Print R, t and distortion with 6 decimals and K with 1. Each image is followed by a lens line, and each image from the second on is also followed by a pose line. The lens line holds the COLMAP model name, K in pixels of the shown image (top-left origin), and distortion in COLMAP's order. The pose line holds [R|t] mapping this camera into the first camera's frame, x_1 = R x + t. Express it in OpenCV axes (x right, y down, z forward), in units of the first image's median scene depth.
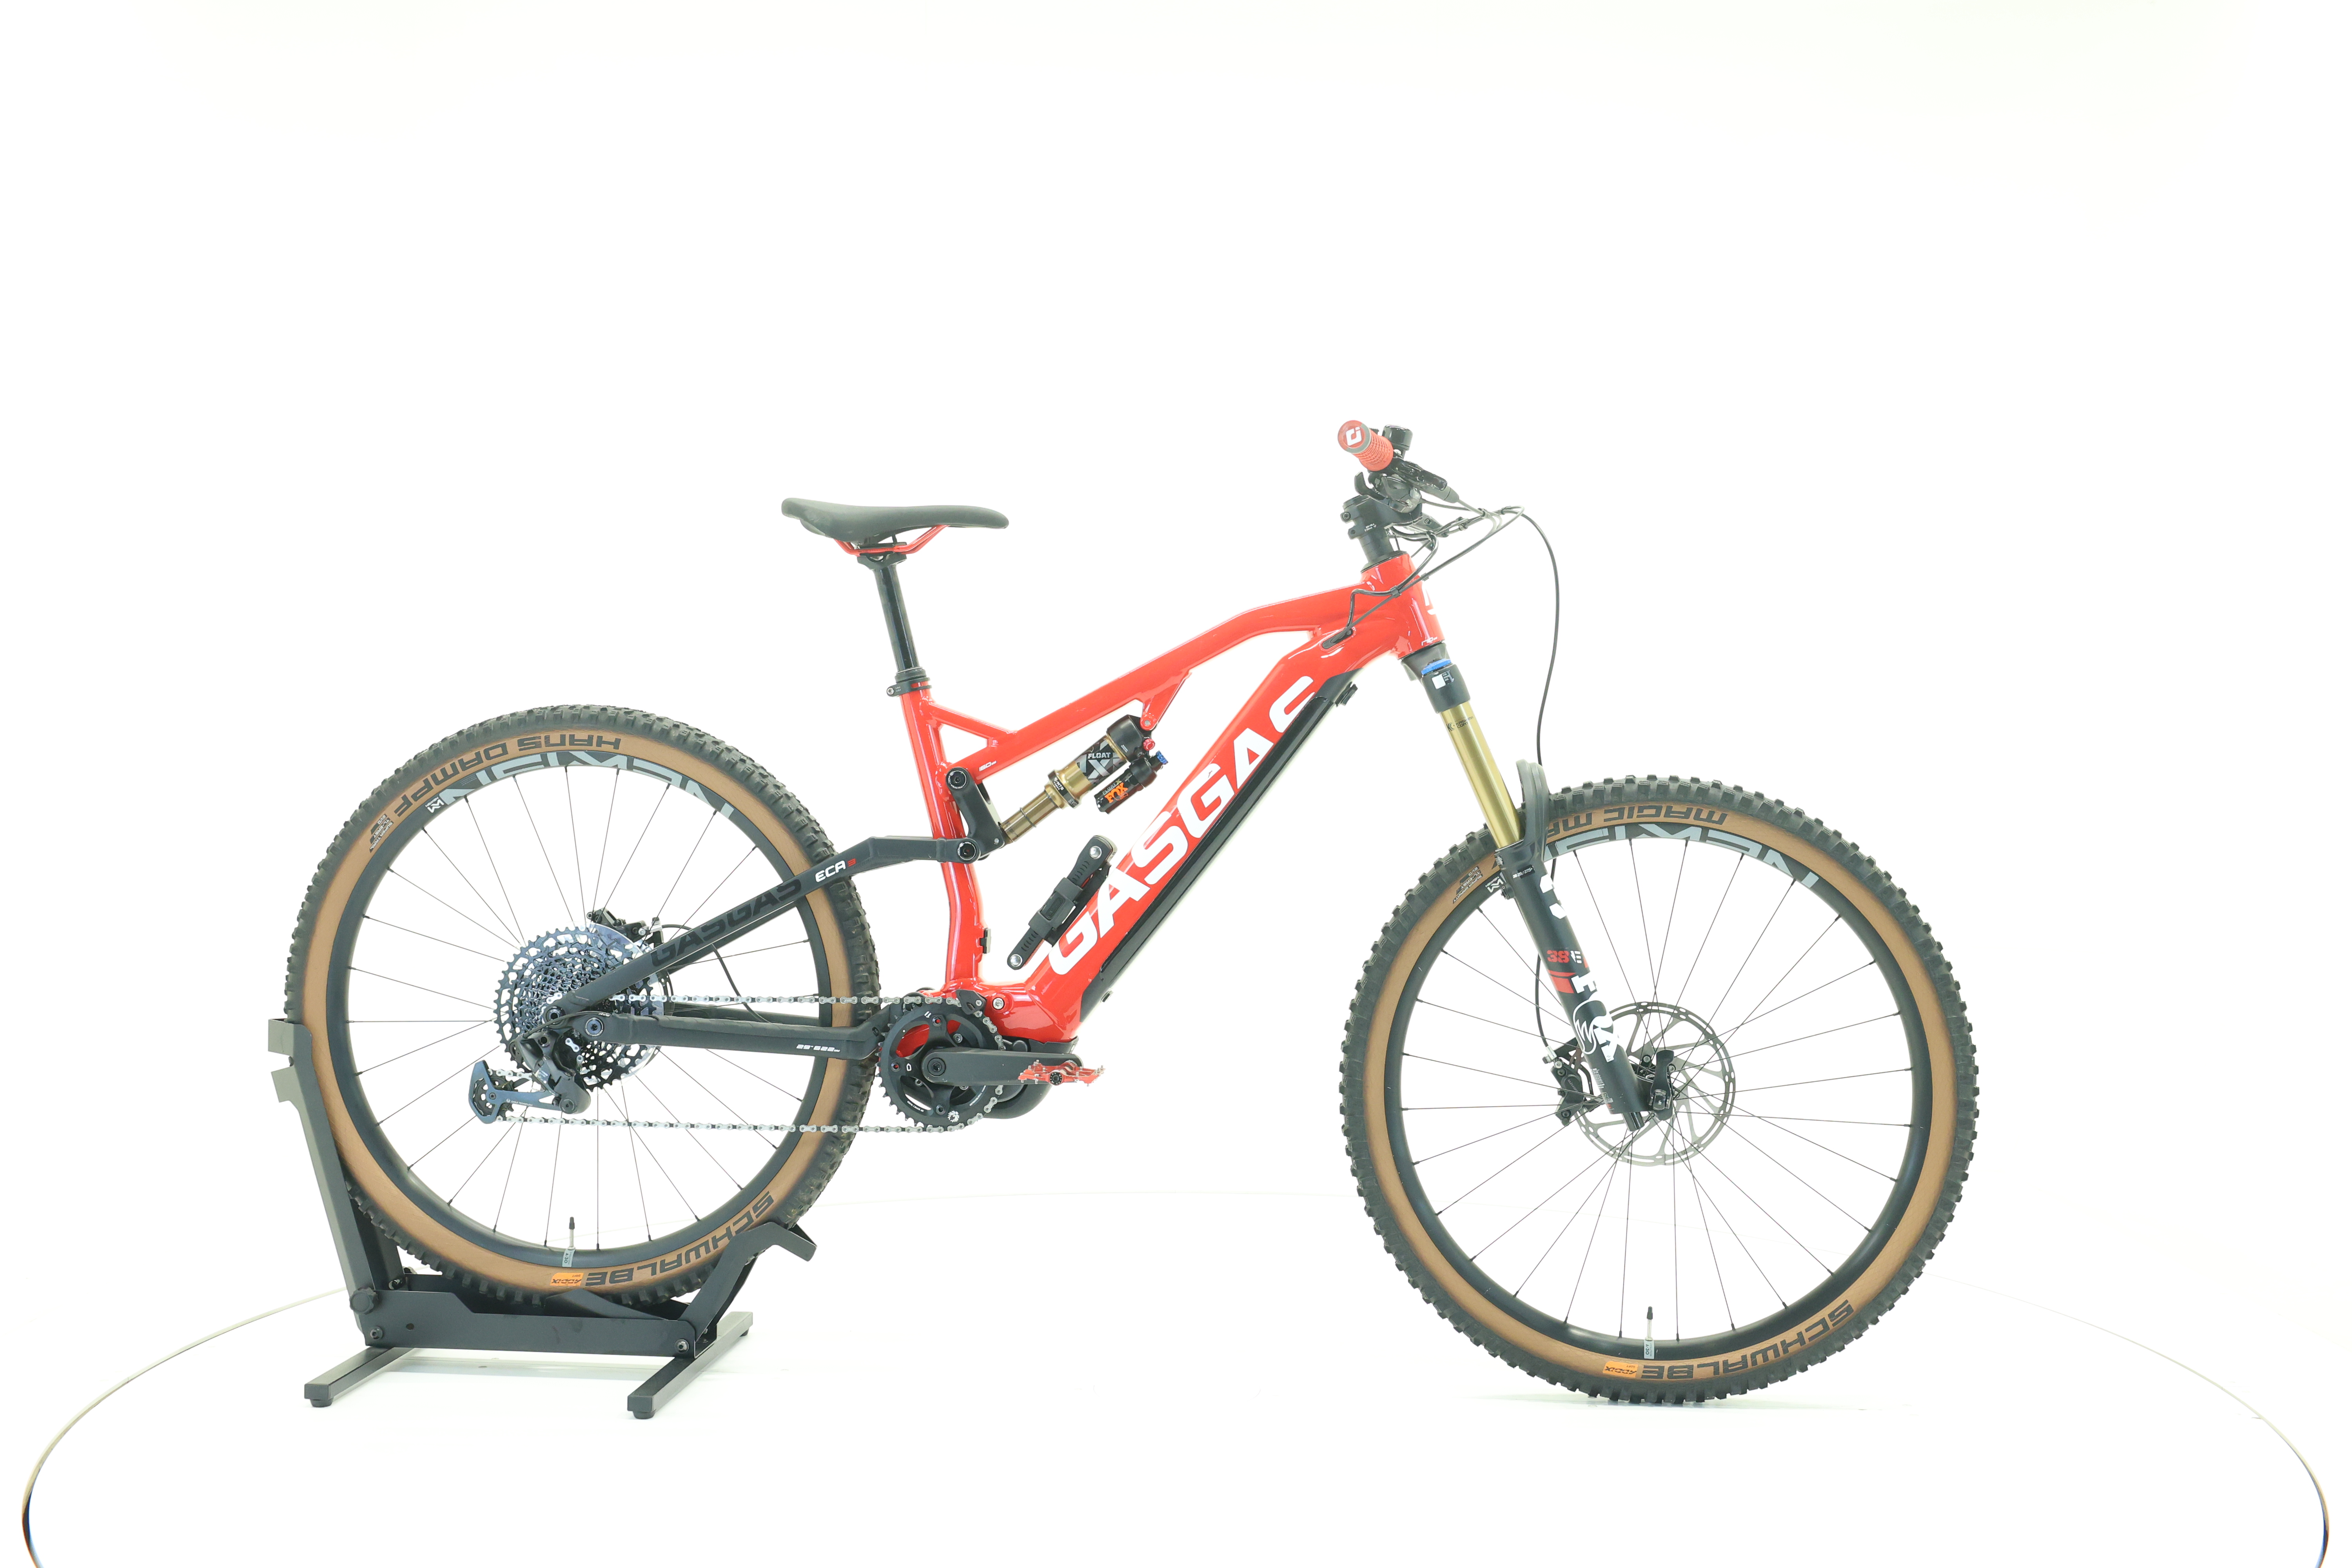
lens RADIAL K [[2474.4, 0, 1167.9], [0, 2474.4, 779.1], [0, 0, 1]] dist [-0.002878, 0.000000]
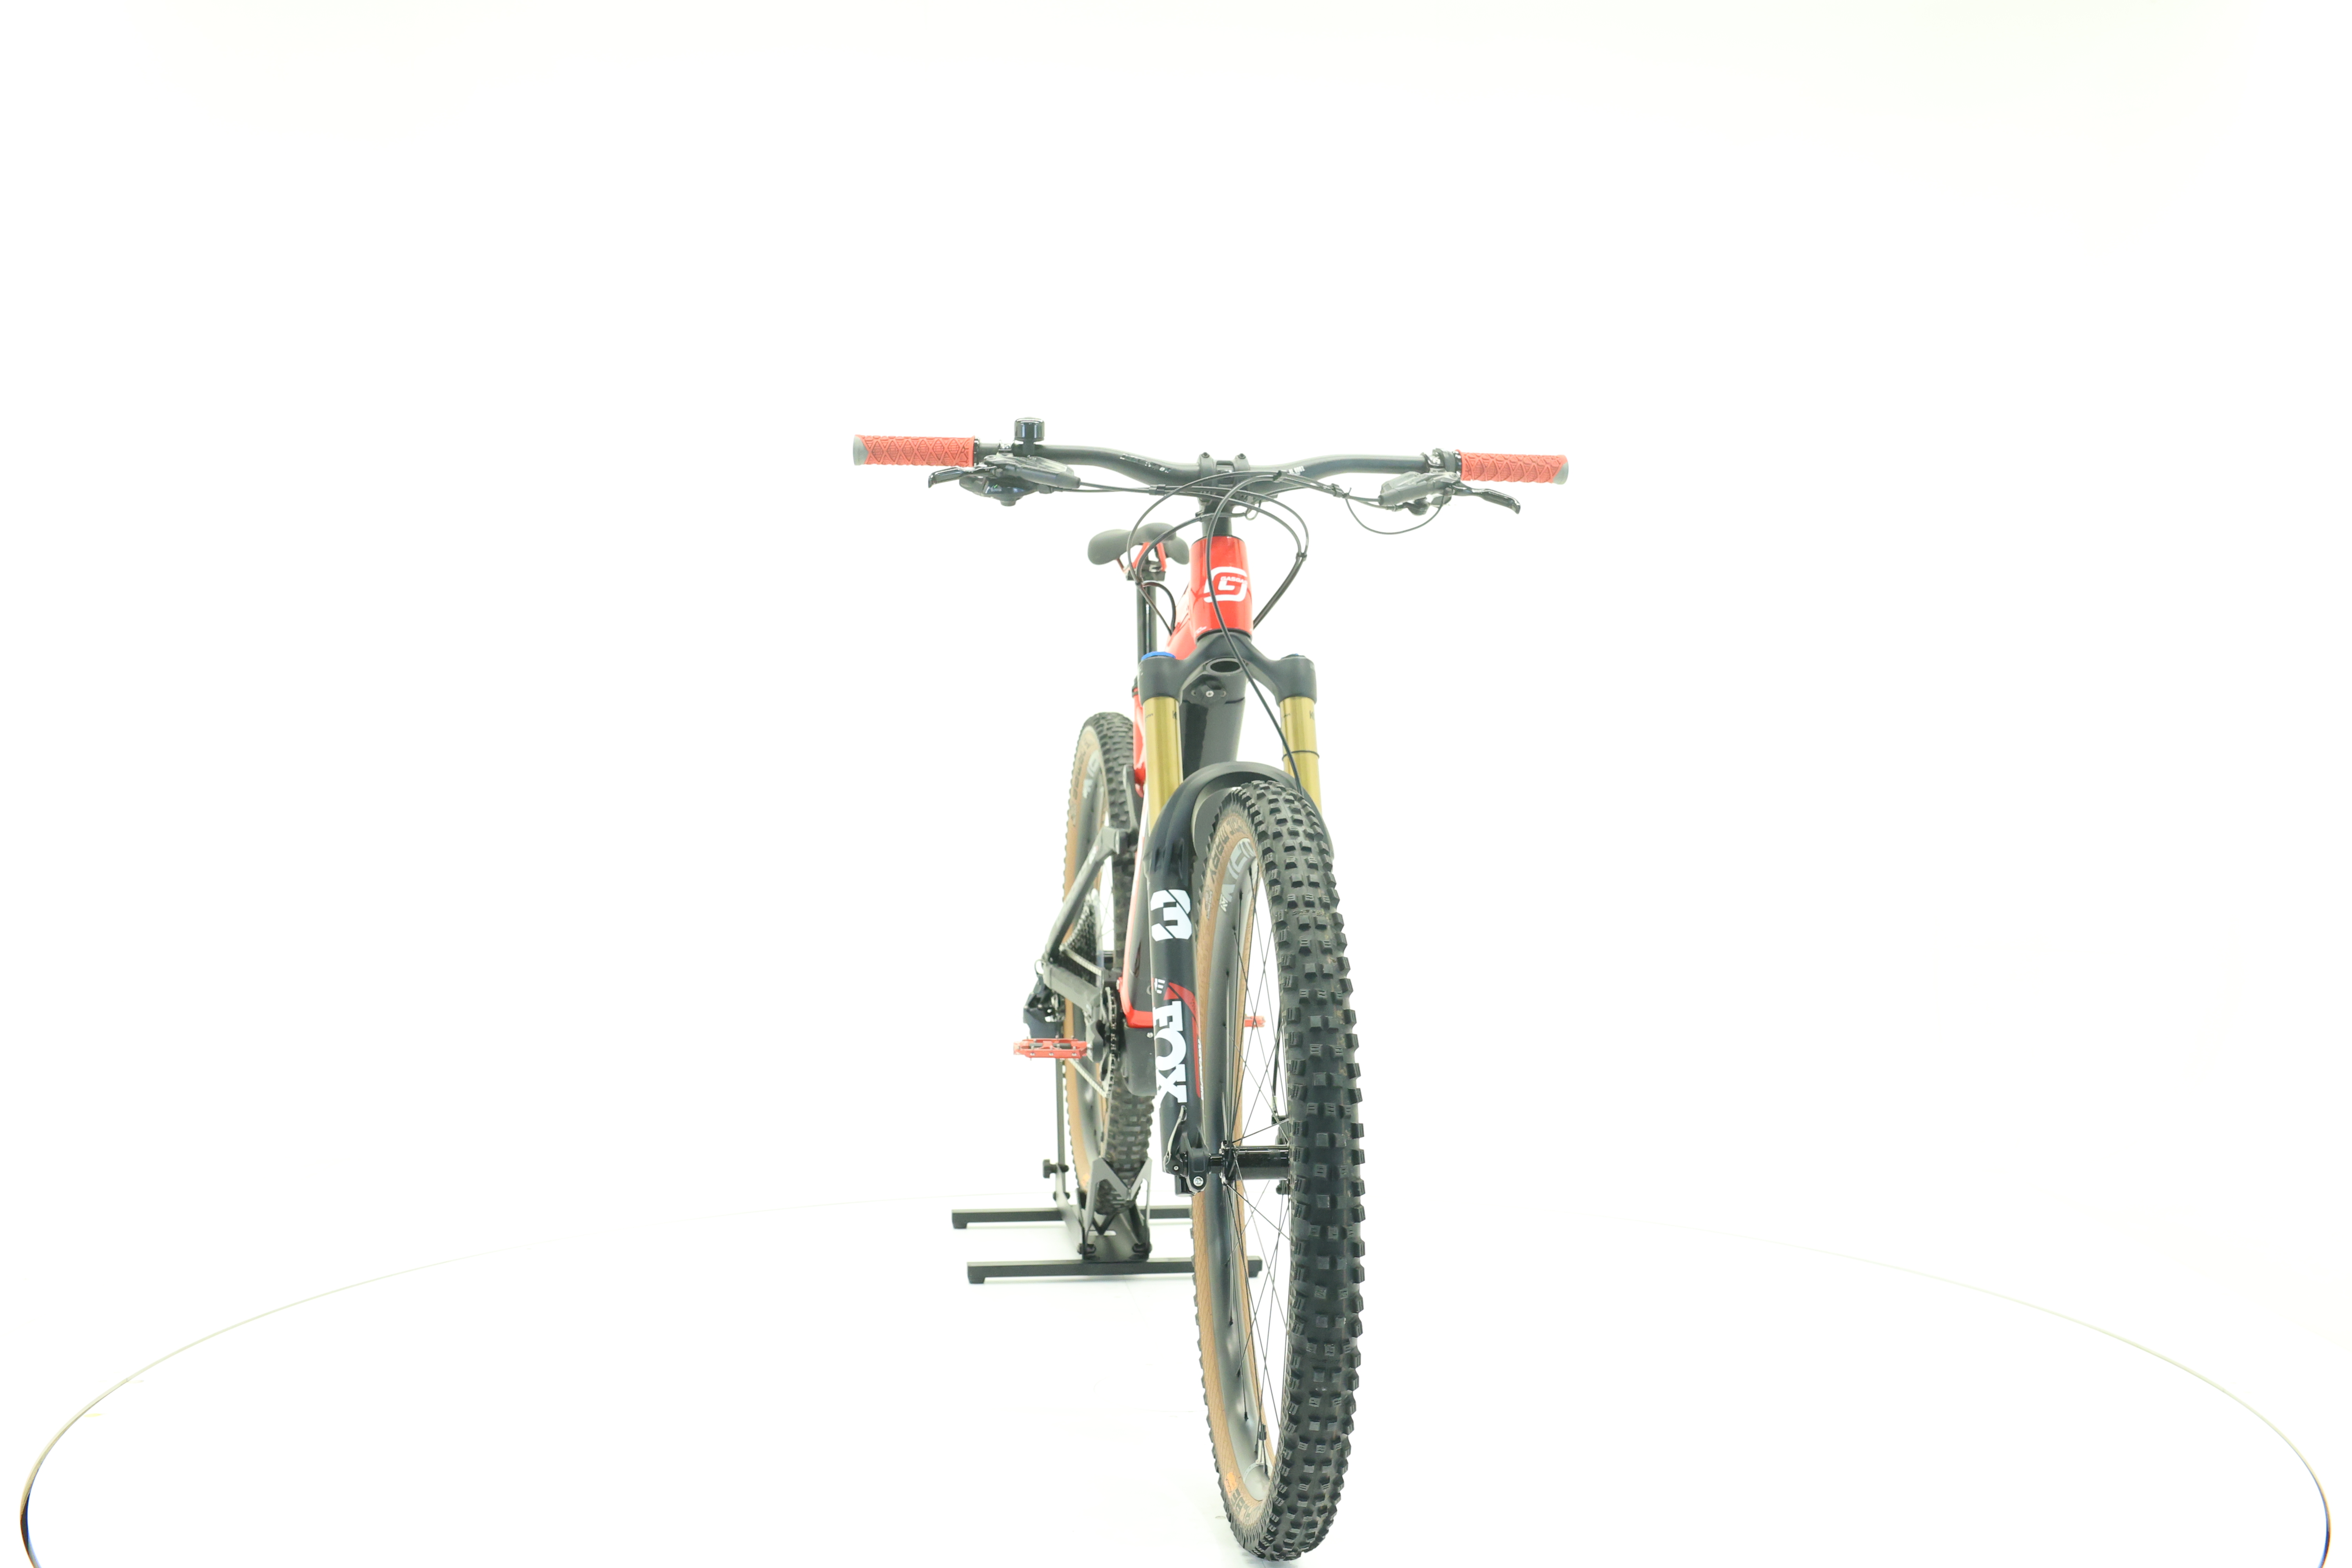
lens RADIAL K [[2474.4, 0, 1172.9], [0, 2474.4, 783.9], [0, 0, 1]] dist [-0.002878, 0.000000]
pose [[0.235316, 0.016300, -0.971782, 0.977552], [-0.021428, 0.999703, 0.011579, -0.009756], [0.971683, 0.018098, 0.235596, 0.763423]]
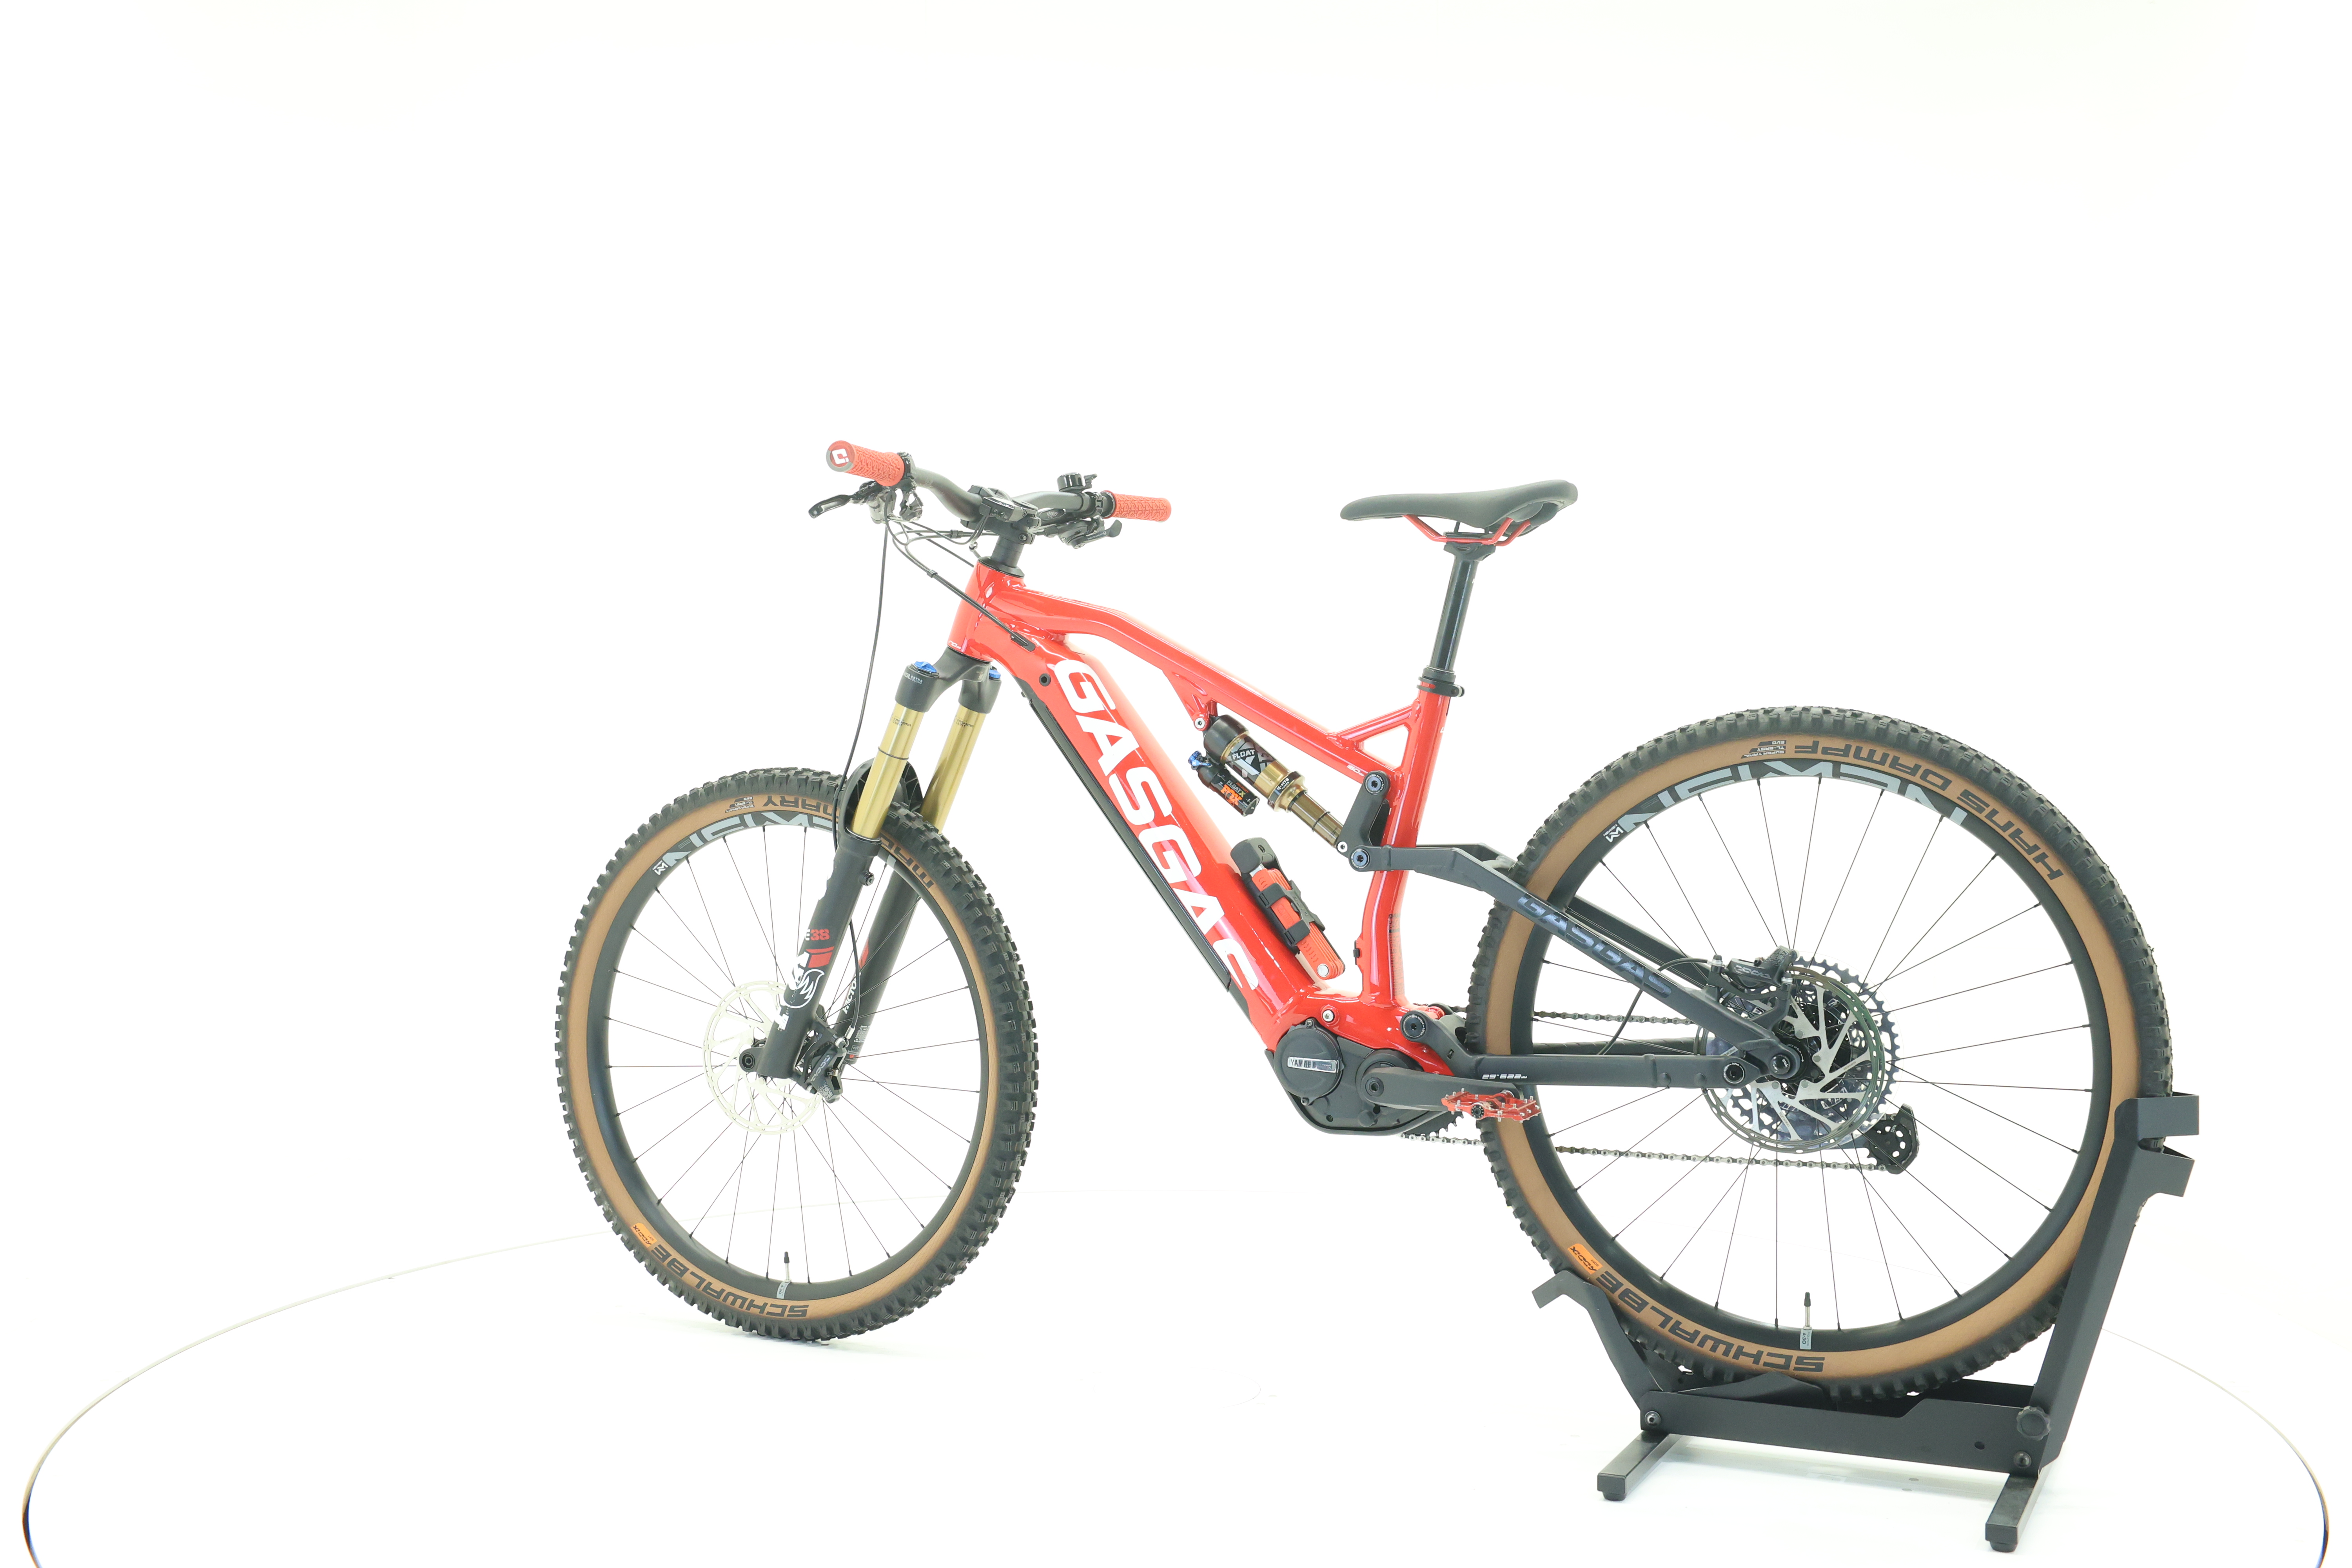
lens RADIAL K [[2474.4, 0, 1176.8], [0, 2474.4, 775.5], [0, 0, 1]] dist [-0.002878, 0.000000]
pose [[-0.940067, -0.013811, 0.340710, -0.335838], [-0.001357, 0.999323, 0.036764, -0.038354], [-0.340987, 0.034099, -0.939449, 1.944302]]
